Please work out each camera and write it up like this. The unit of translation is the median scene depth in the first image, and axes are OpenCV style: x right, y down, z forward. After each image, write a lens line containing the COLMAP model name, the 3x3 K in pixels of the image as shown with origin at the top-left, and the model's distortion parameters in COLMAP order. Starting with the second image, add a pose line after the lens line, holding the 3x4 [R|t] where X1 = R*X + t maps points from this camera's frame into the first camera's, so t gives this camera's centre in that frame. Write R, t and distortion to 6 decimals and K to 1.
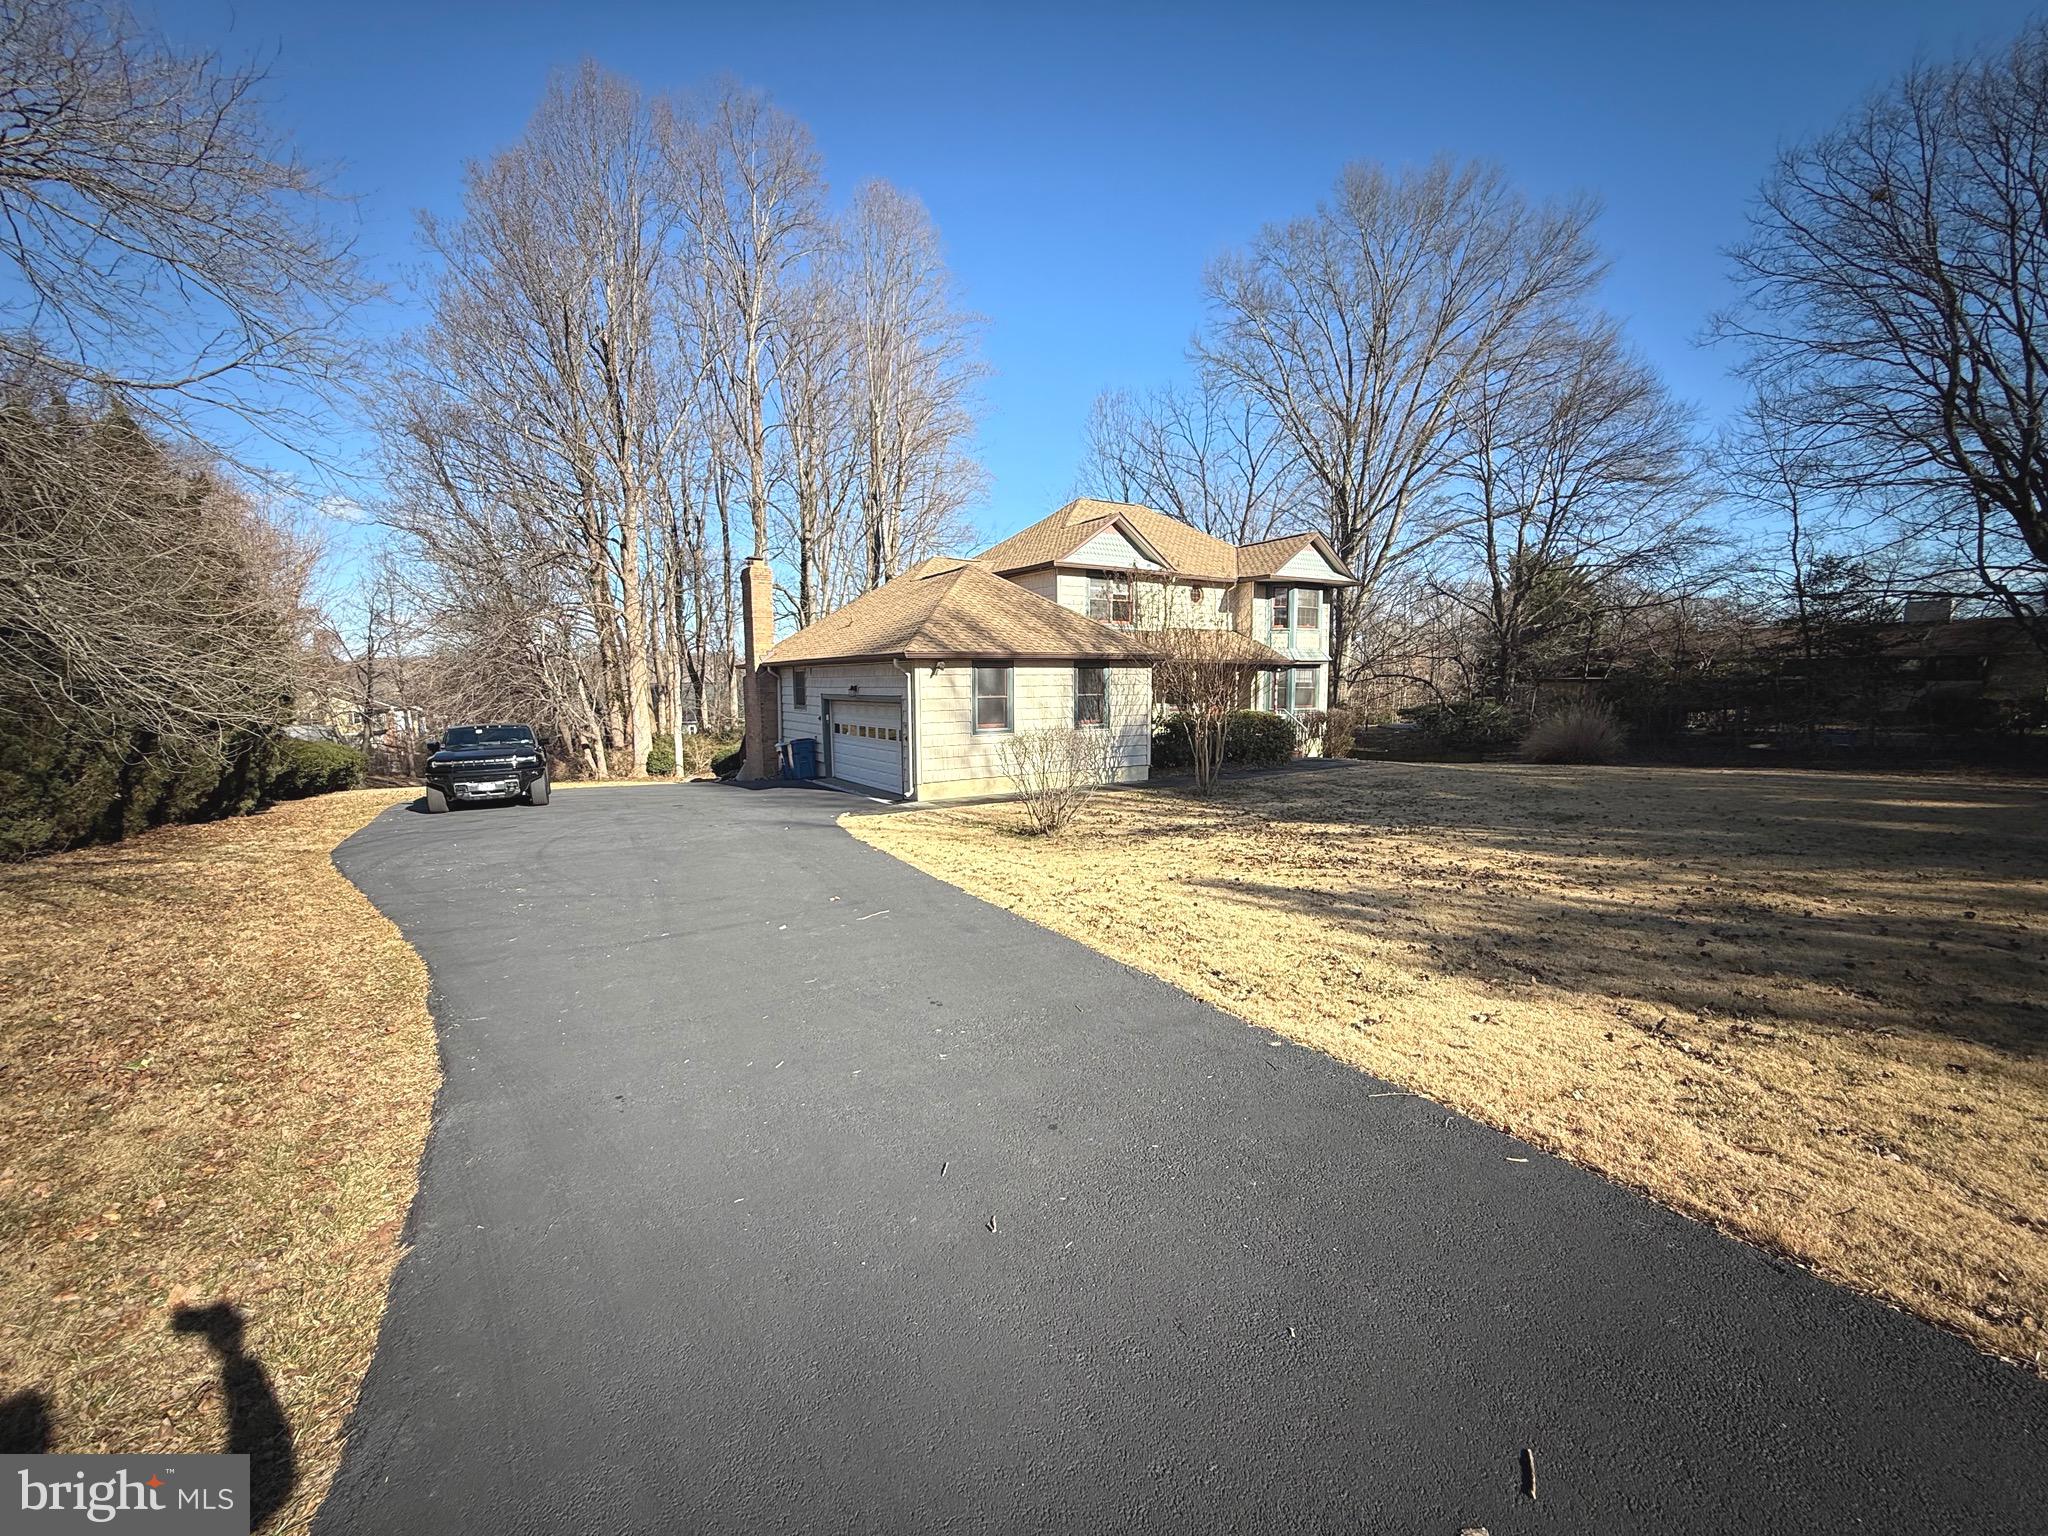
lens RADIAL K [[813.3, 0, 1022.1], [0, 813.3, 756.7], [0, 0, 1]] dist [-0.001527, 0.000141]
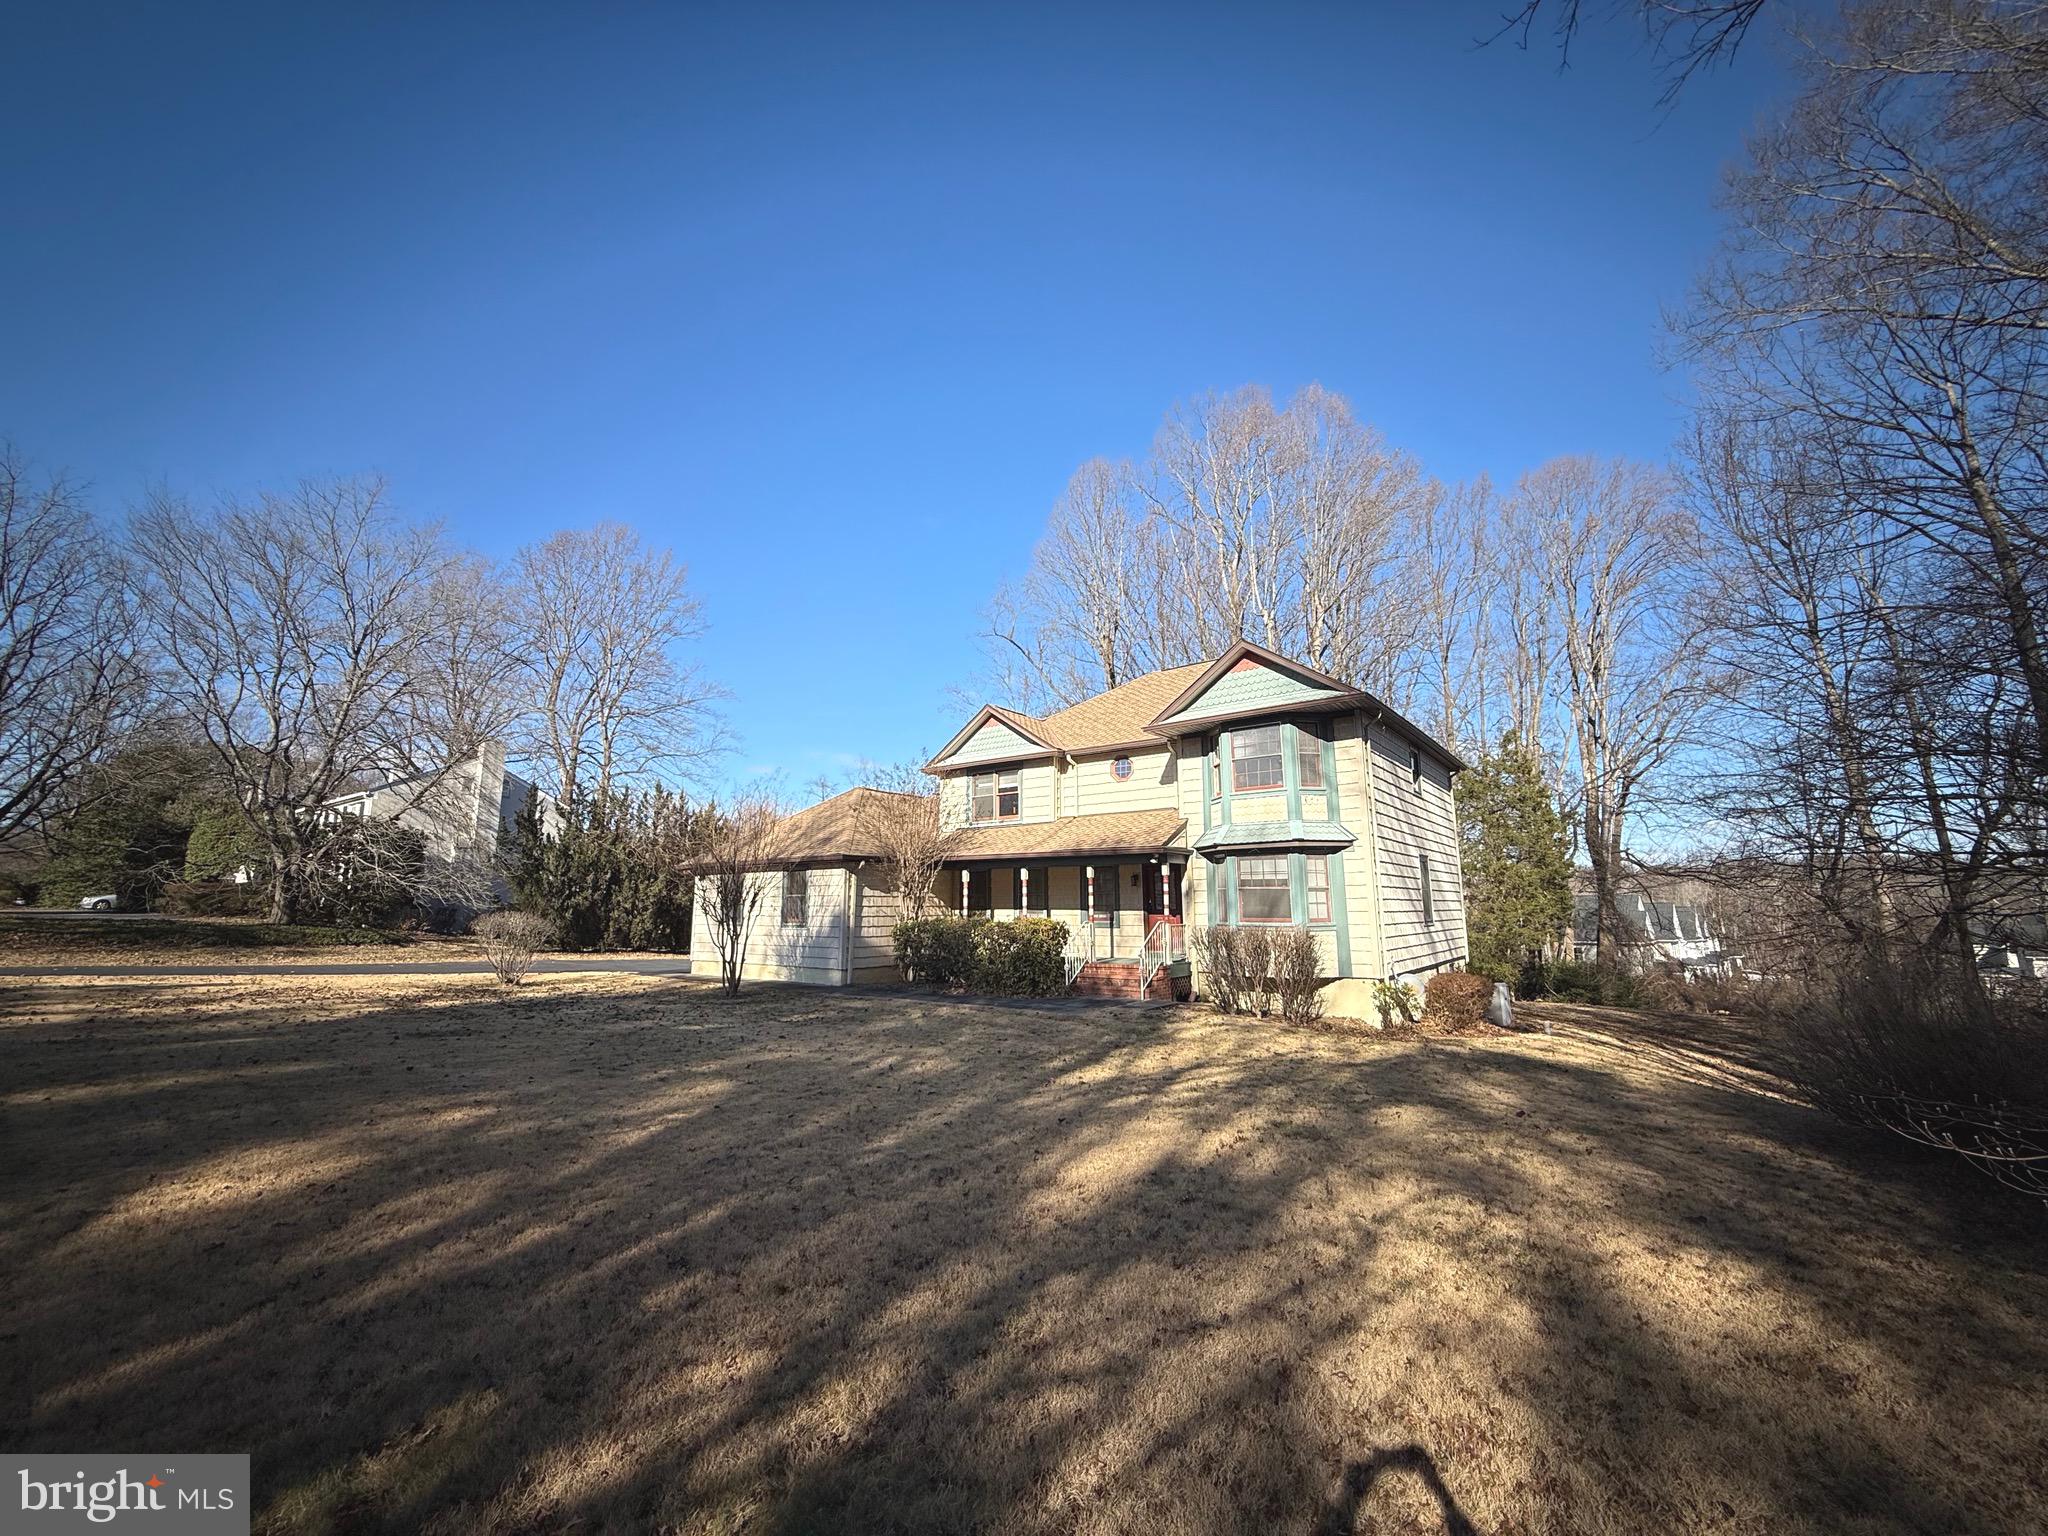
lens RADIAL K [[813.3, 0, 1019.3], [0, 813.3, 768.1], [0, 0, 1]] dist [-0.001527, 0.000141]
pose [[0.369508, -0.152237, -0.916672, 0.954010], [-0.082024, 0.977294, -0.195368, -0.043359], [0.925600, 0.147379, 0.348631, 0.687039]]
